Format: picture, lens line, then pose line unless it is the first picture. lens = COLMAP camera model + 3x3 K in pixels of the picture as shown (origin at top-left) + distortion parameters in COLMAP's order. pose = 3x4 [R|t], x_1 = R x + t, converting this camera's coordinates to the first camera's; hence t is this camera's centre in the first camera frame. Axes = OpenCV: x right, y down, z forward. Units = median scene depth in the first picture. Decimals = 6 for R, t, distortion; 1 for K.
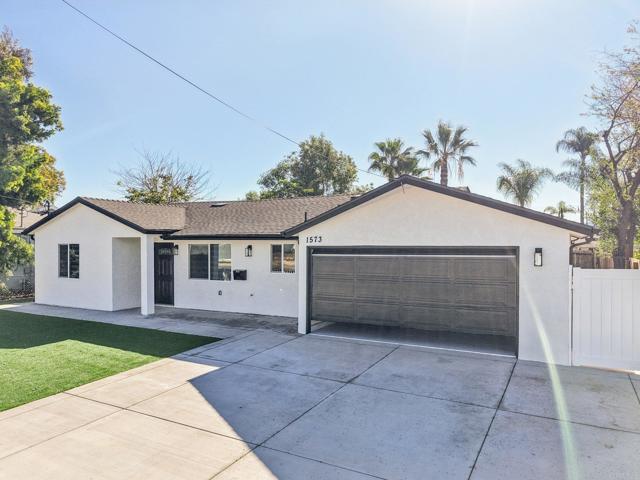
lens RADIAL K [[458.8, 0, 316.5], [0, 458.8, 244.5], [0, 0, 1]] dist [0.012893, -0.006244]
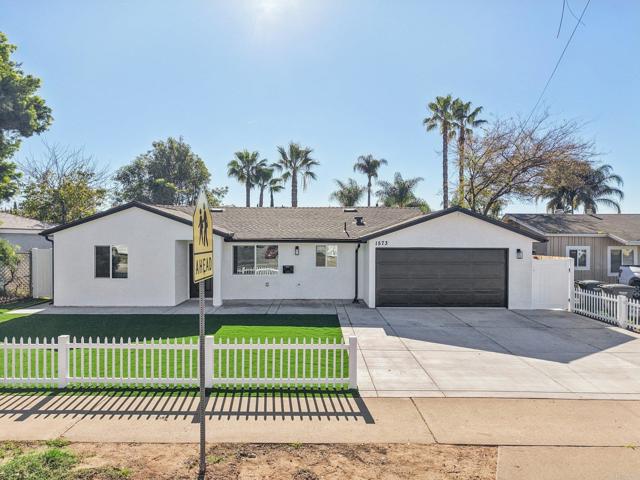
lens RADIAL K [[427.1, 0, 317.9], [0, 427.1, 242.3], [0, 0, 1]] dist [0.029693, -0.029614]
pose [[0.869834, 0.000665, 0.493344, -0.562798], [-0.003914, 0.999977, 0.005553, -0.013776], [-0.493329, -0.006761, 0.869816, -0.063570]]
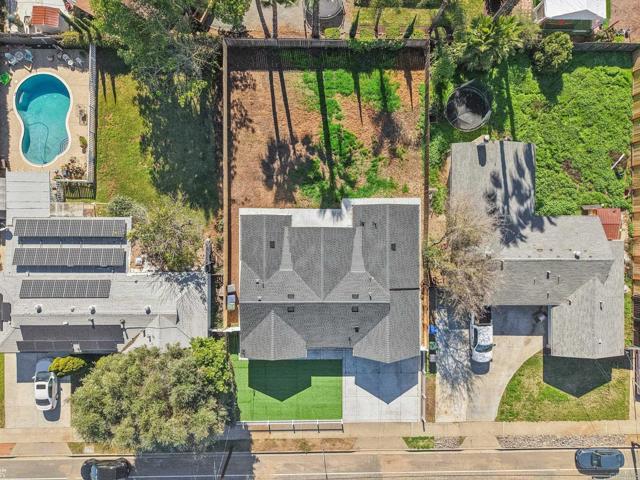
lens RADIAL K [[443.0, 0, 320.0], [0, 443.0, 240.0], [0, 0, 1]] dist [0.049194, -0.001631]
pose [[0.873601, -0.486350, 0.016875, 0.066577], [-0.027192, -0.014163, 0.999530, -2.597327], [-0.485882, -0.873649, -0.025597, 1.410490]]
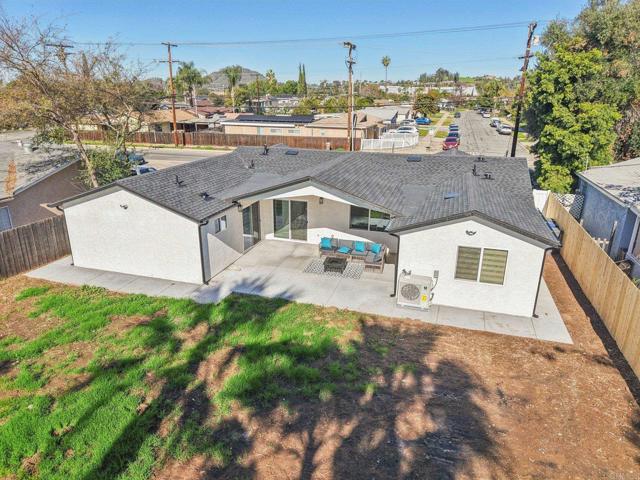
lens RADIAL K [[430.8, 0, 320.0], [0, 430.8, 240.0], [0, 0, 1]] dist [0.008252, -0.007431]
pose [[-0.978309, 0.069514, -0.195139, 0.308506], [0.001290, 0.944040, 0.329829, -0.266775], [0.207146, 0.322423, -0.923652, 2.268226]]
